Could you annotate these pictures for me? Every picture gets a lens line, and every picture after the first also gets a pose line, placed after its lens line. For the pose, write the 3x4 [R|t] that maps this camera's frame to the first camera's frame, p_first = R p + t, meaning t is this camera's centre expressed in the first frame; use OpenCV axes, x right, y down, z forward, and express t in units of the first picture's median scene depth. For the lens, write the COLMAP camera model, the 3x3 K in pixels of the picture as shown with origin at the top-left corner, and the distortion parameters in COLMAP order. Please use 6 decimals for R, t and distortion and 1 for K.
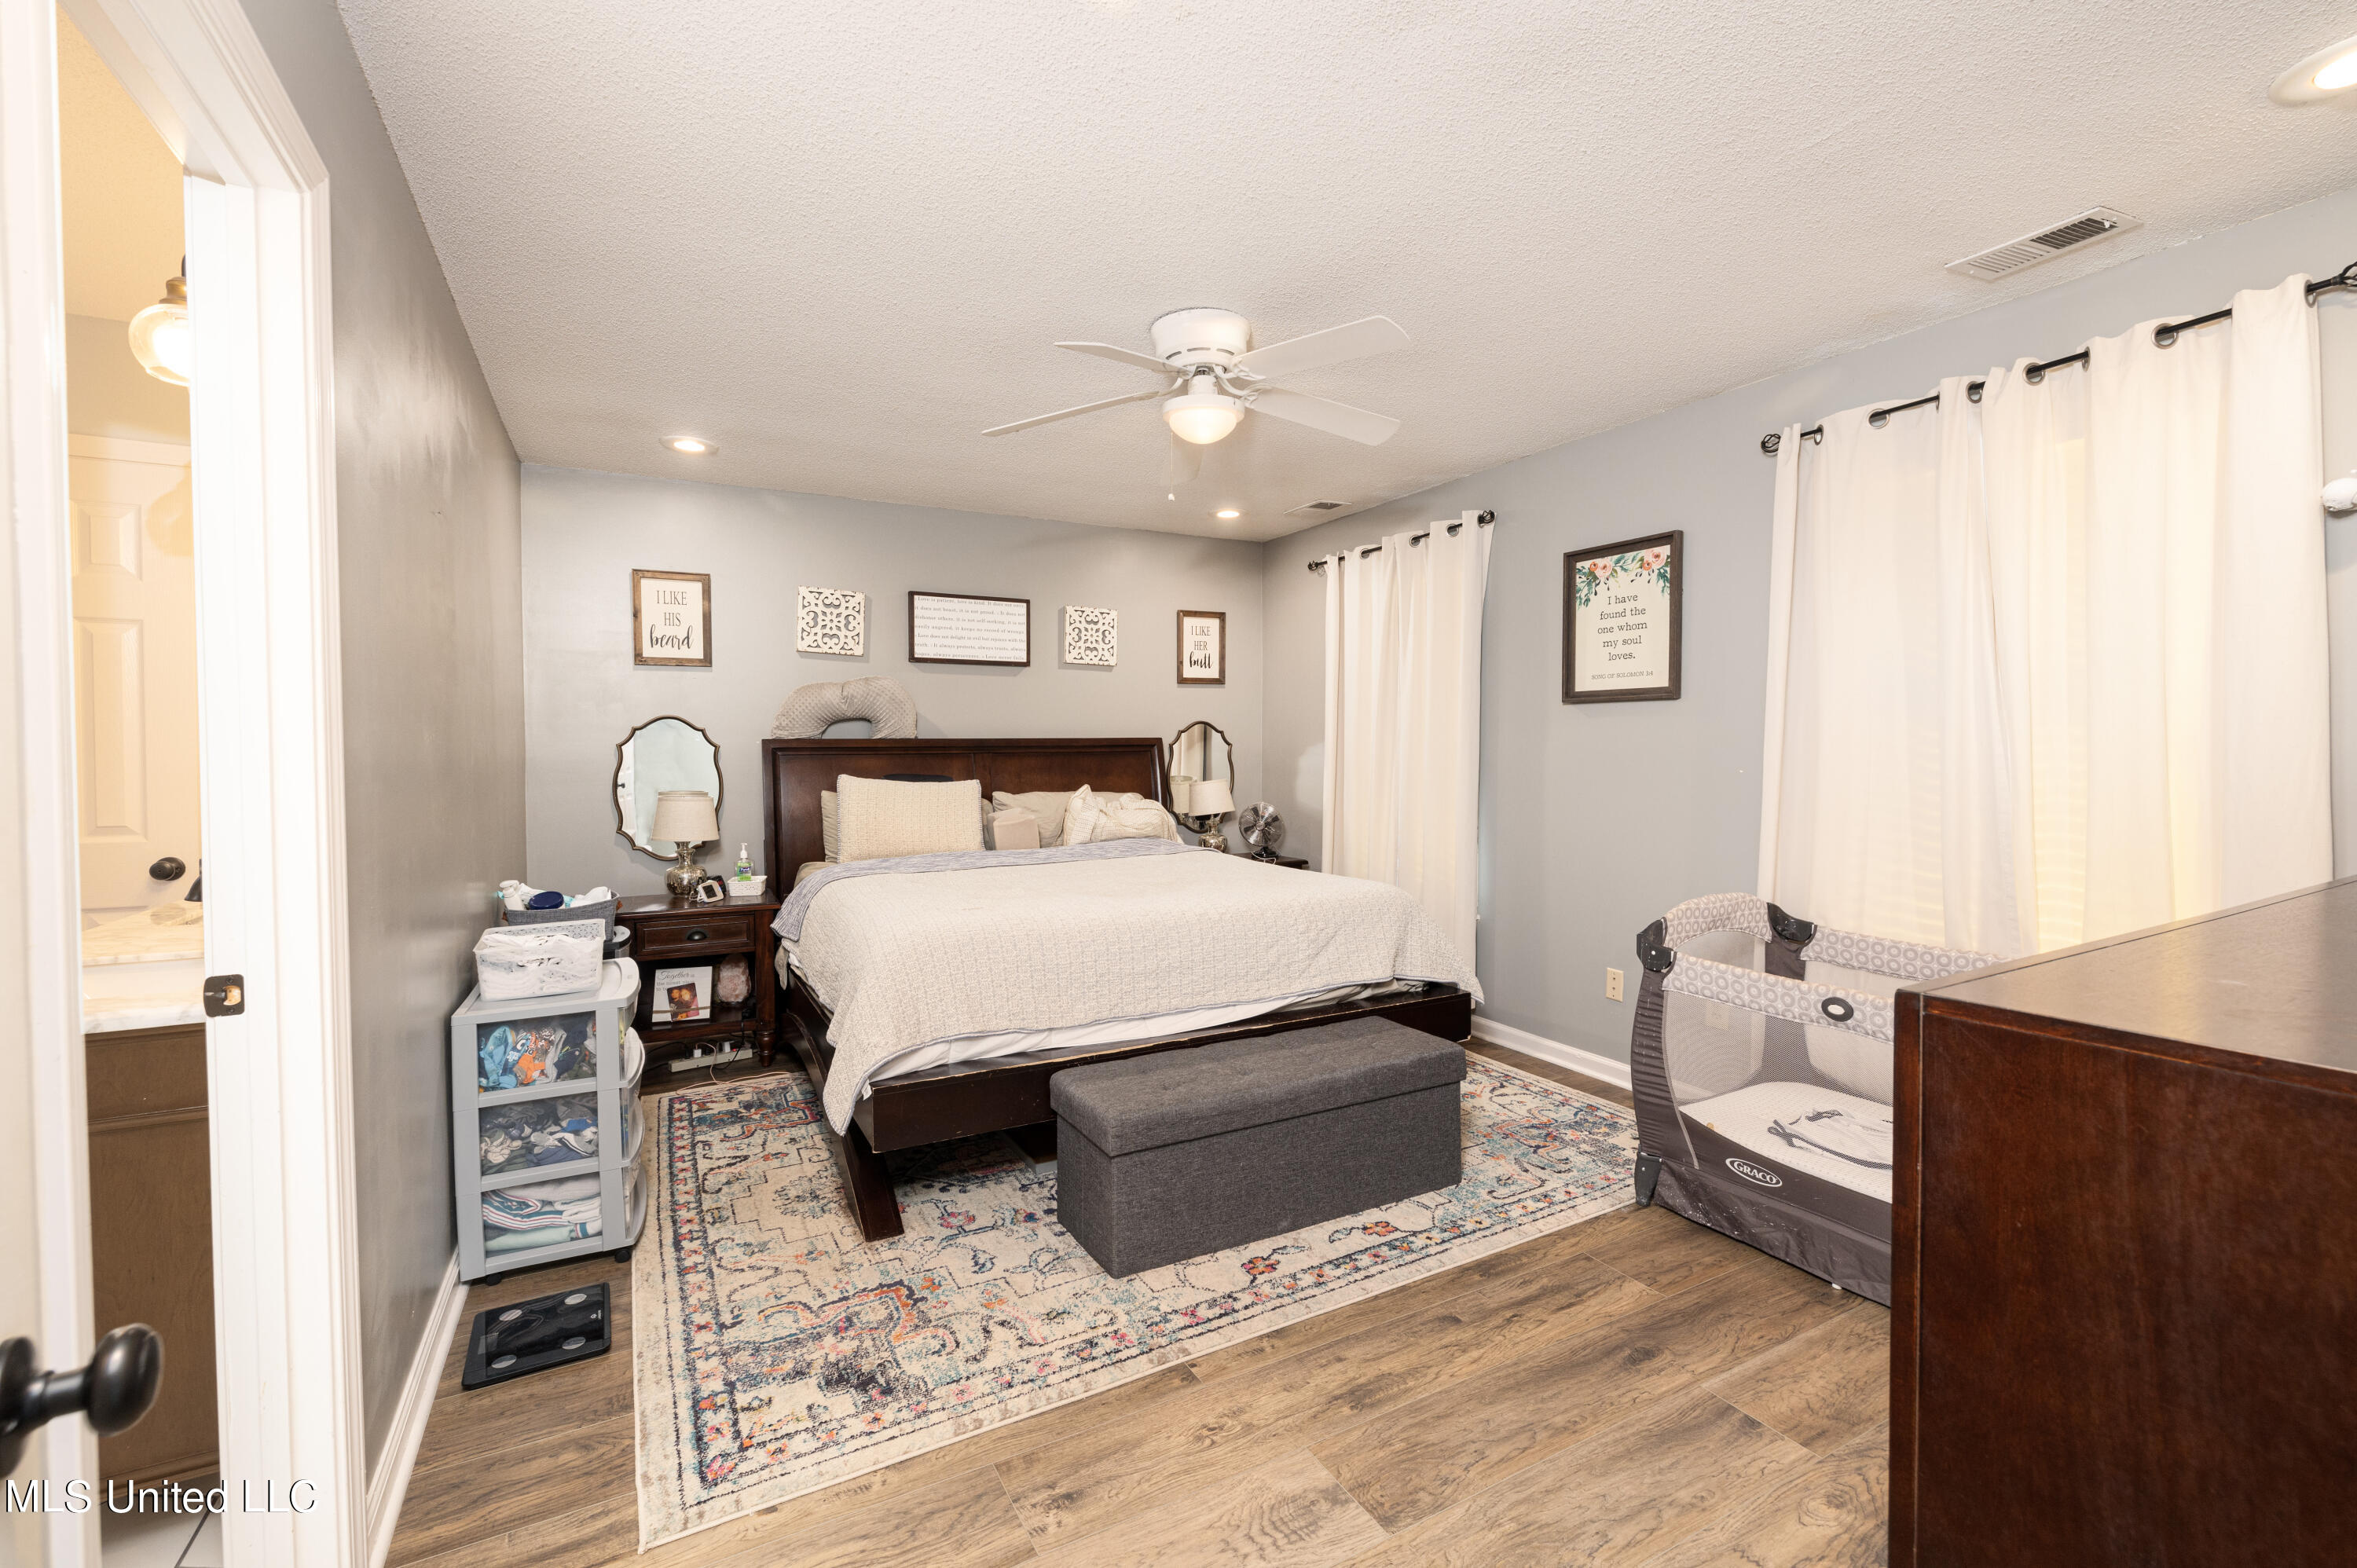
lens RADIAL K [[1016.1, 0, 1160.2], [0, 1016.1, 737.6], [0, 0, 1]] dist [-0.000275, -0.001209]
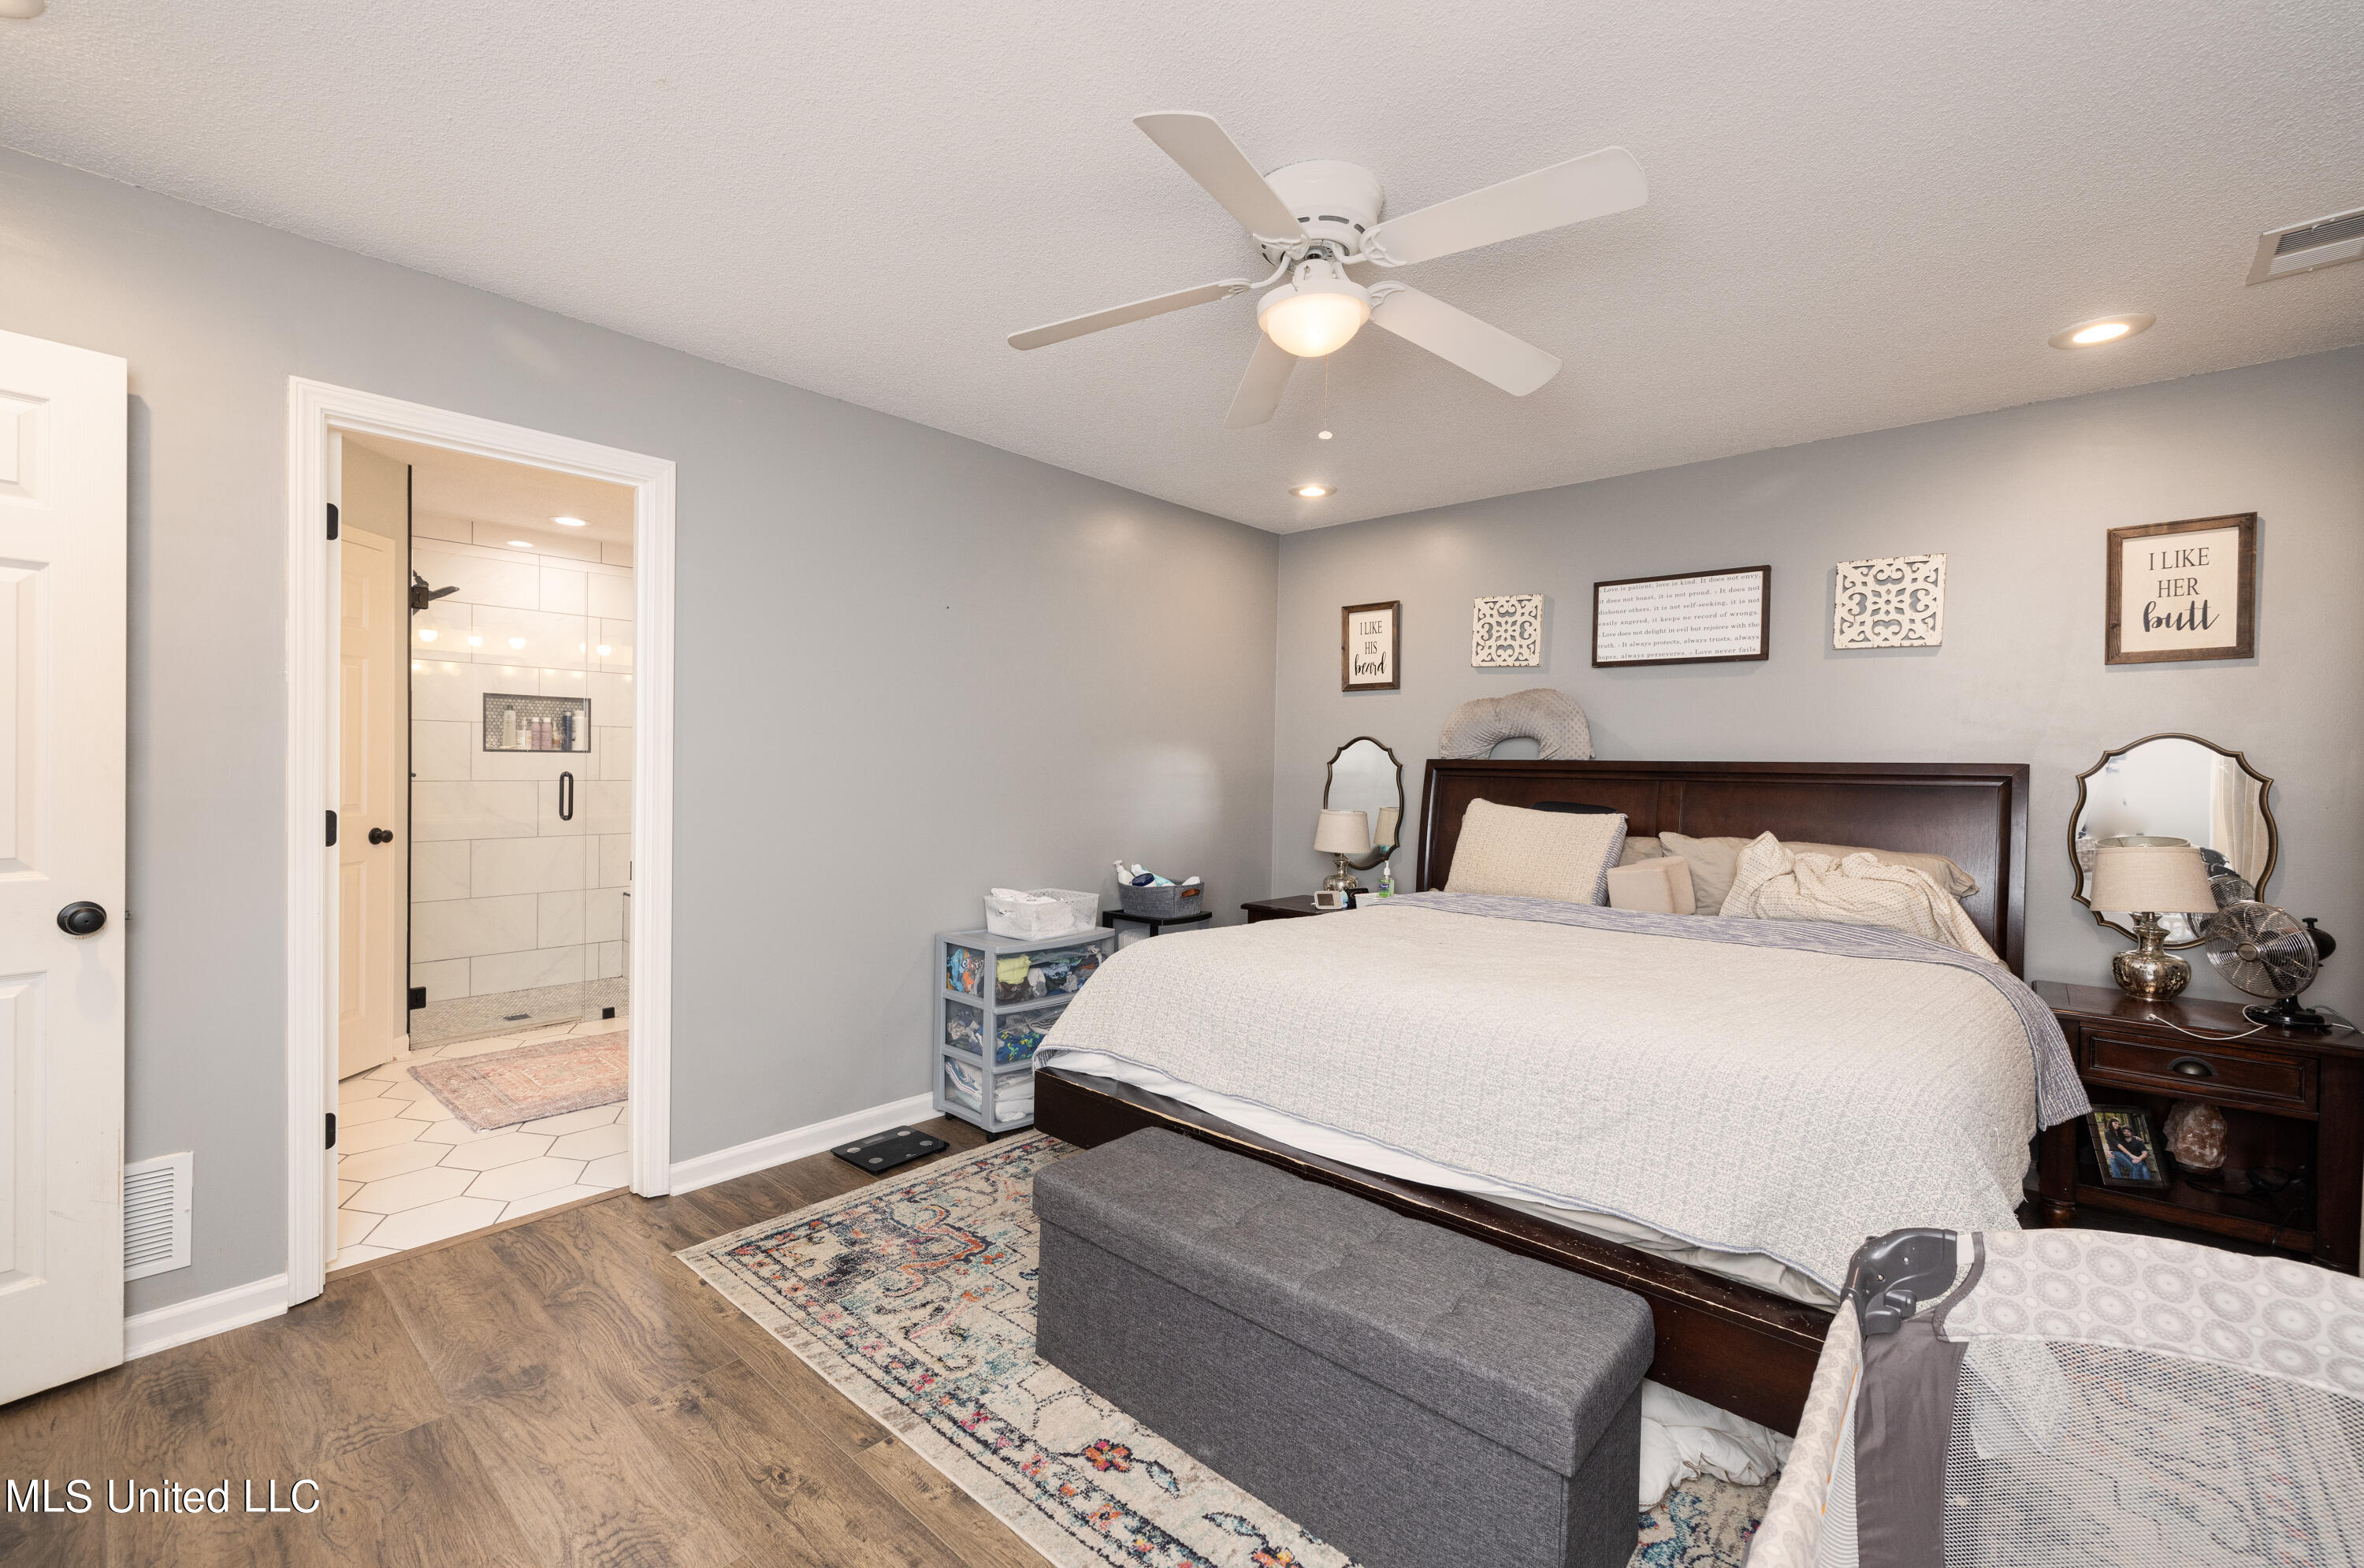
lens RADIAL K [[1001.3, 0, 1162.9], [0, 1001.3, 752.5], [0, 0, 1]] dist [-0.002551, -0.000660]
pose [[0.324134, -0.000917, -0.946011, 0.689979], [-0.011452, 0.999922, -0.004893, 0.003832], [0.945942, 0.012420, 0.324098, 0.675530]]
